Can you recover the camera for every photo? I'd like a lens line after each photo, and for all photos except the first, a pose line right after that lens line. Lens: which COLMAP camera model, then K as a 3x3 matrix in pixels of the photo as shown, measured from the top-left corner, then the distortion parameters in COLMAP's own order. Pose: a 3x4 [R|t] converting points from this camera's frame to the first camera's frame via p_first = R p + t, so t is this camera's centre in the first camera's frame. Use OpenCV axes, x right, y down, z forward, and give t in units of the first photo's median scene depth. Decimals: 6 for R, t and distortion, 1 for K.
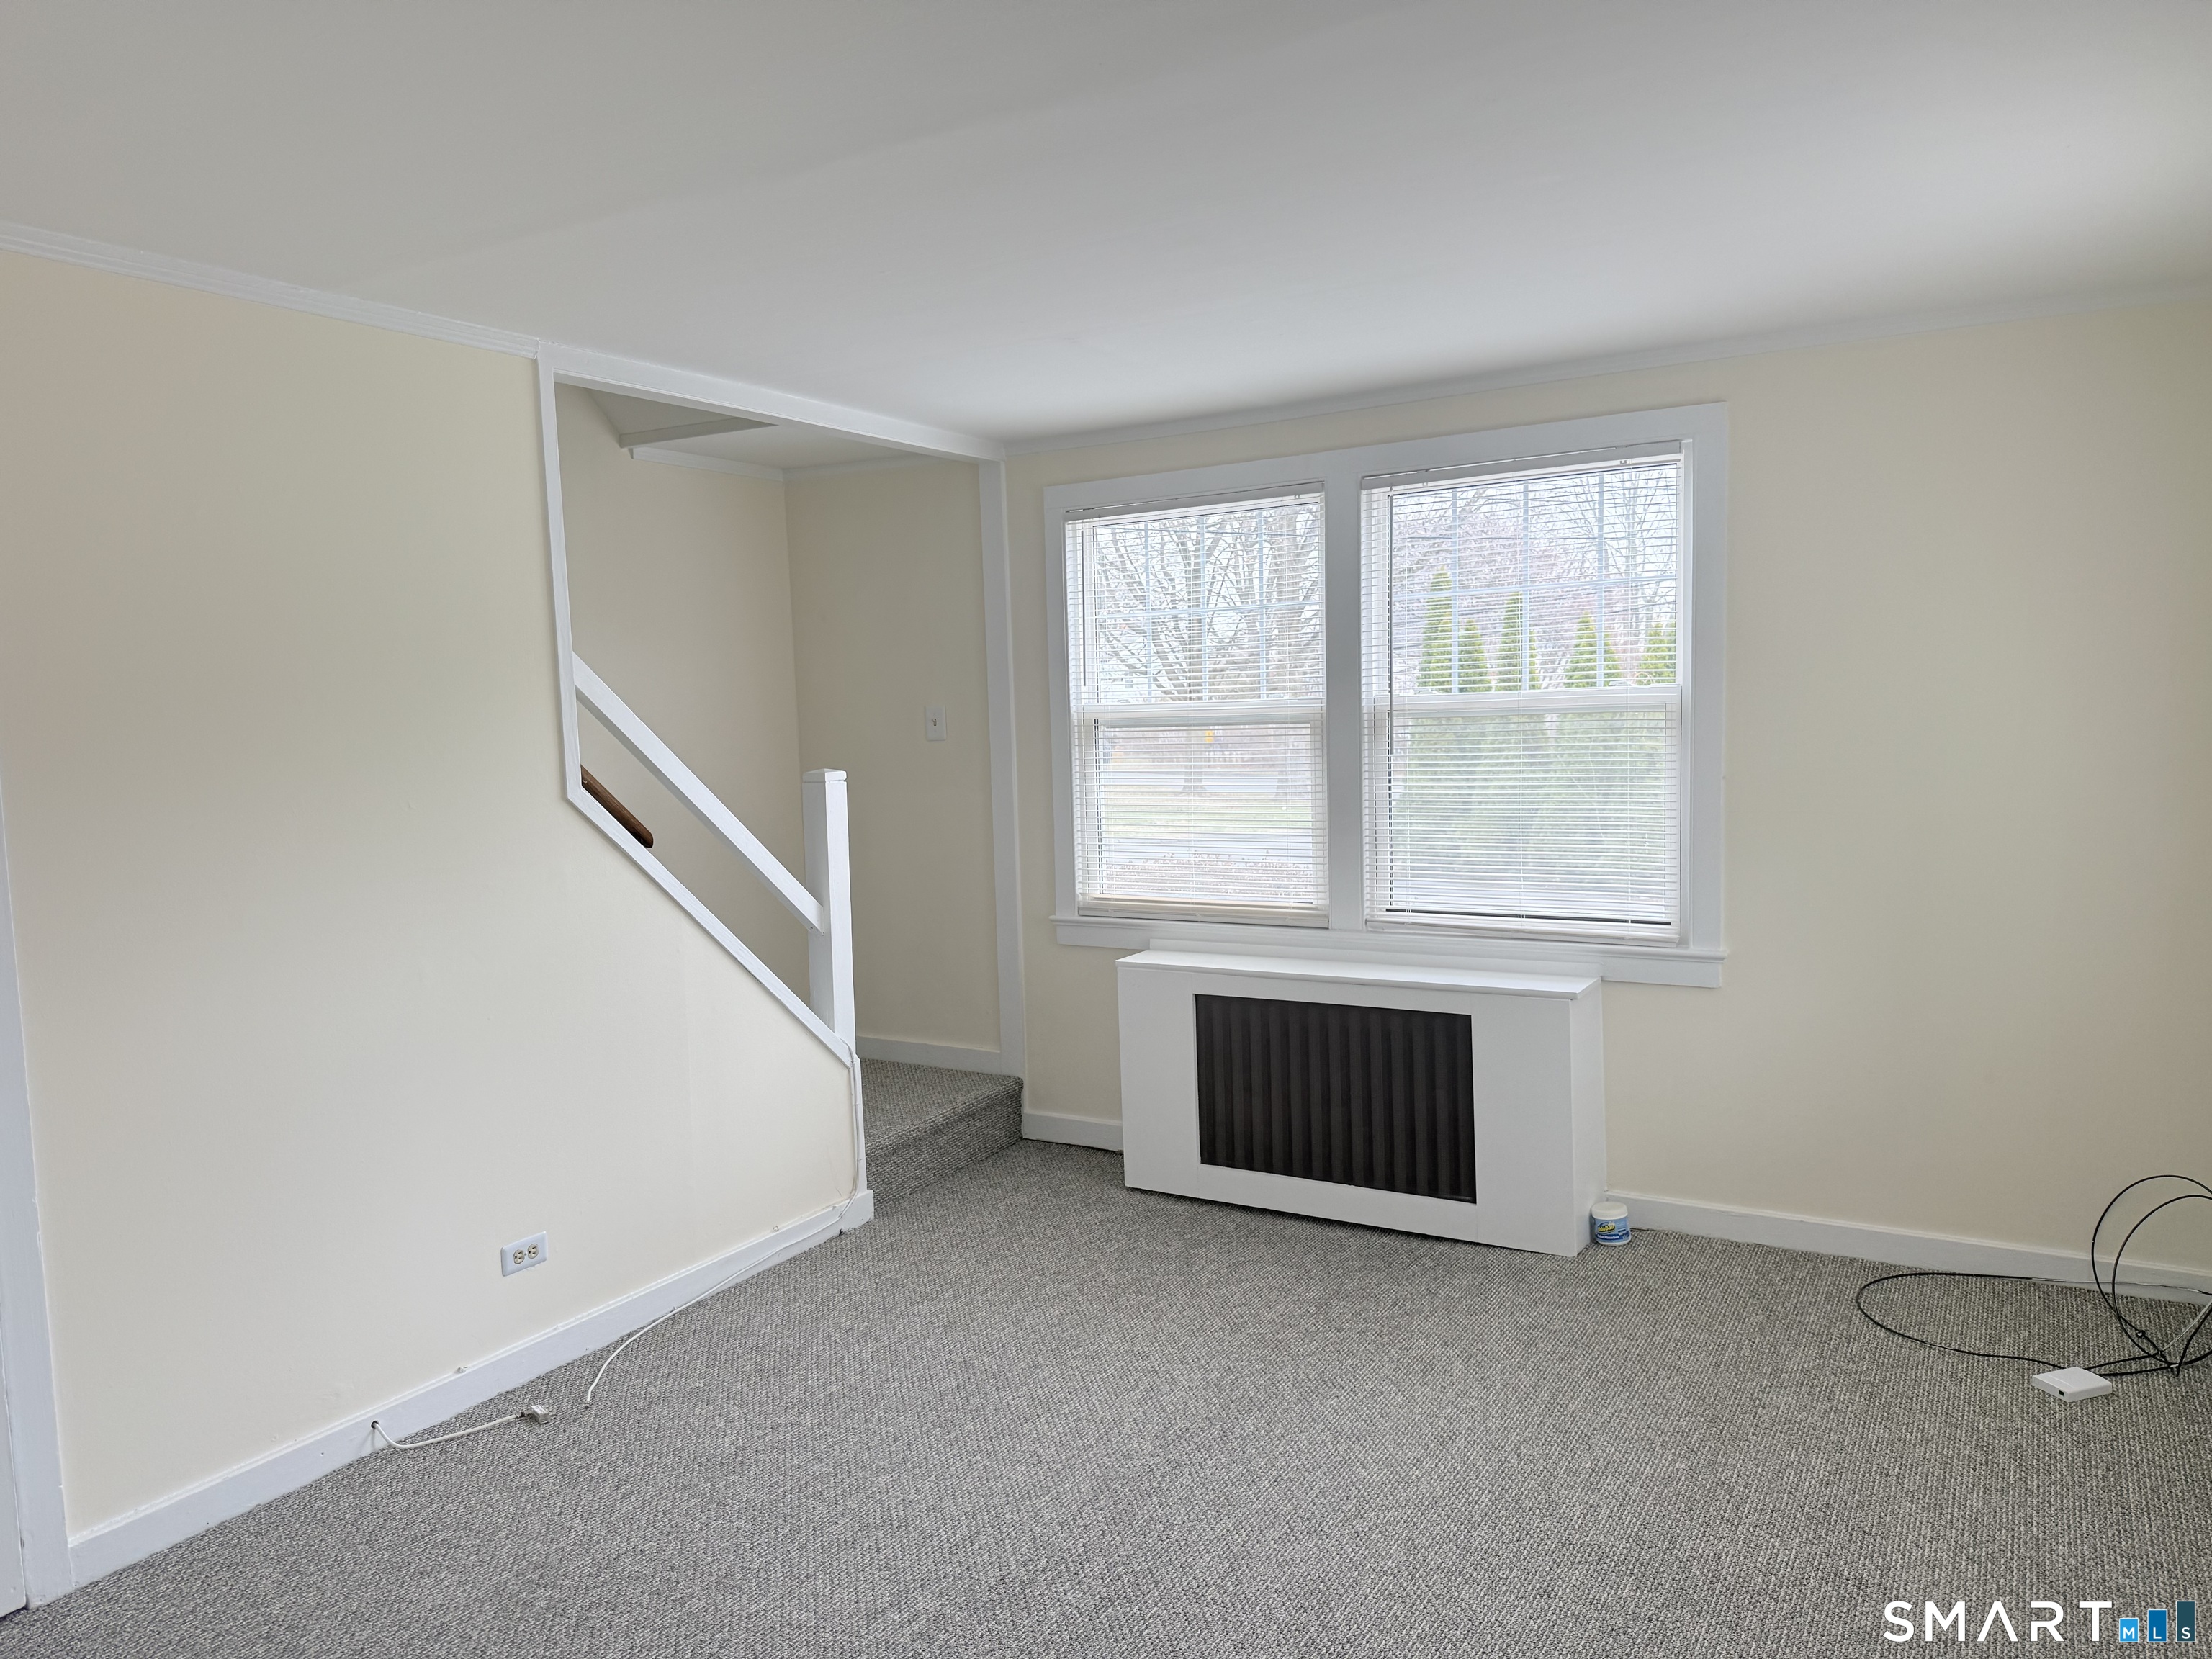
lens RADIAL K [[1540.3, 0, 1106.0], [0, 1540.3, 829.5], [0, 0, 1]] dist [0.044878, -0.039339]
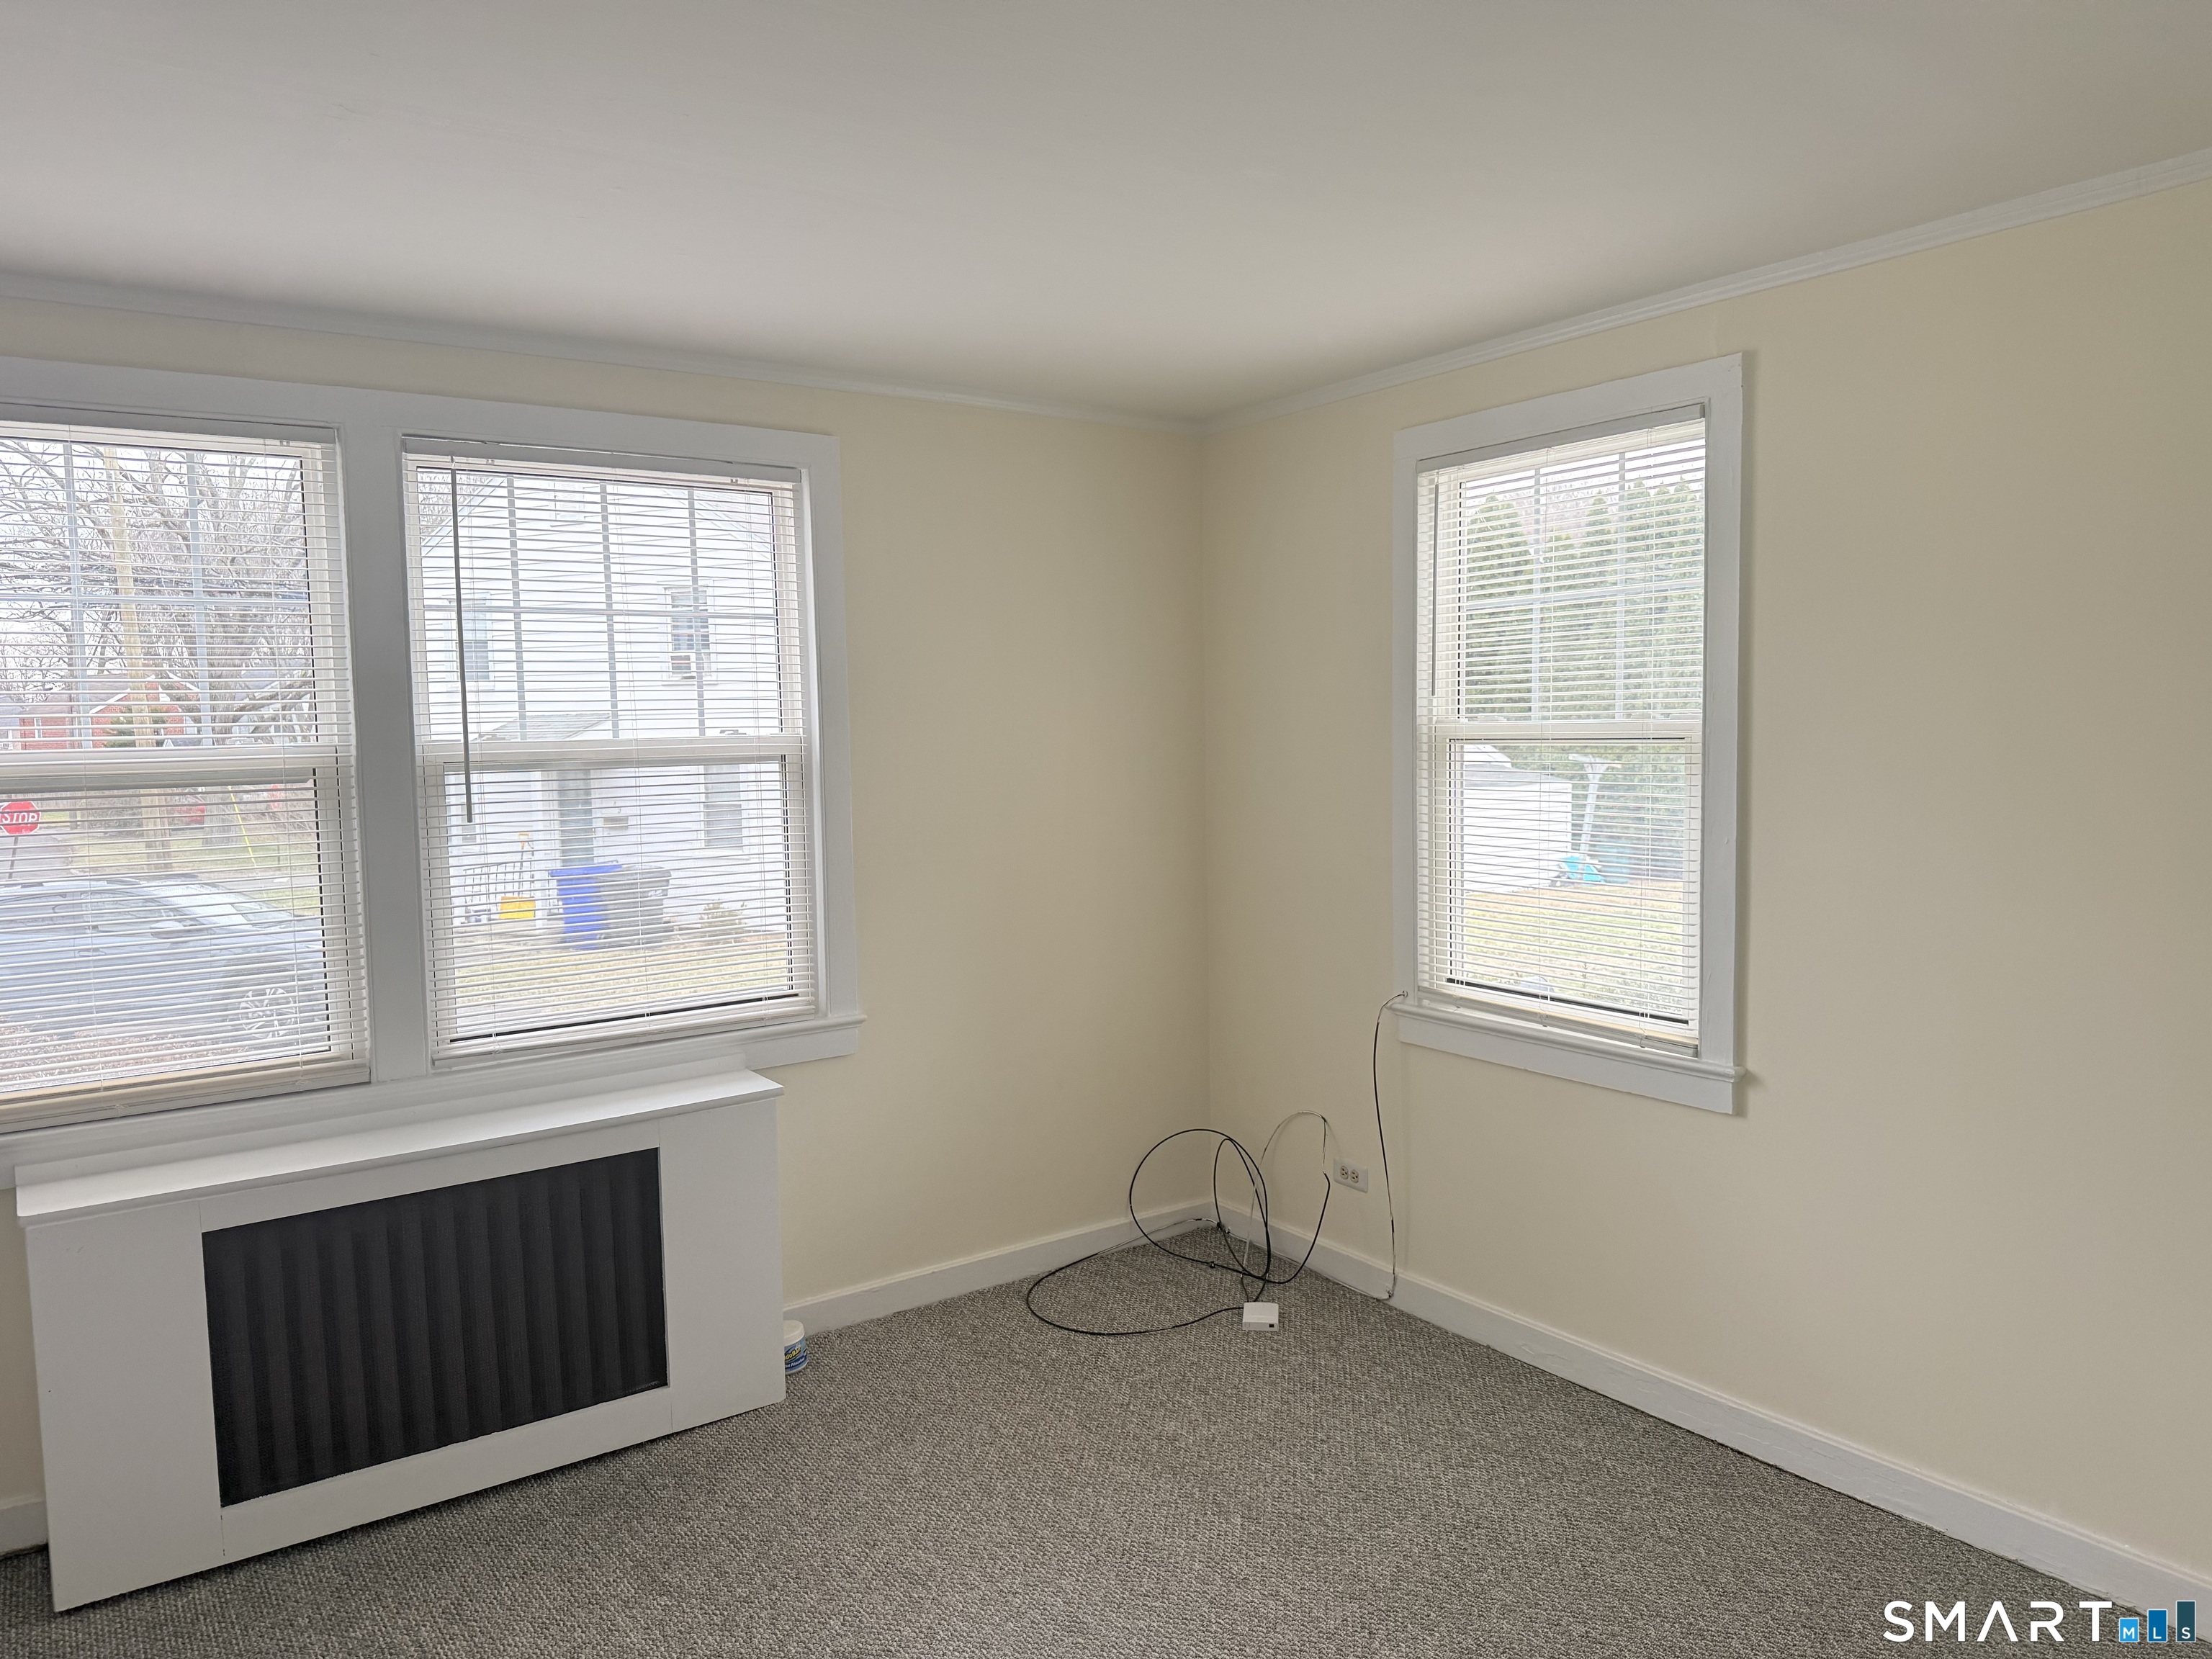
lens RADIAL K [[1540.3, 0, 1106.0], [0, 1540.3, 829.5], [0, 0, 1]] dist [0.044878, -0.039339]
pose [[0.403927, -0.042115, 0.913821, -0.382362], [0.080517, 0.996700, 0.010345, -0.030950], [-0.911241, 0.069399, 0.405985, 0.454526]]
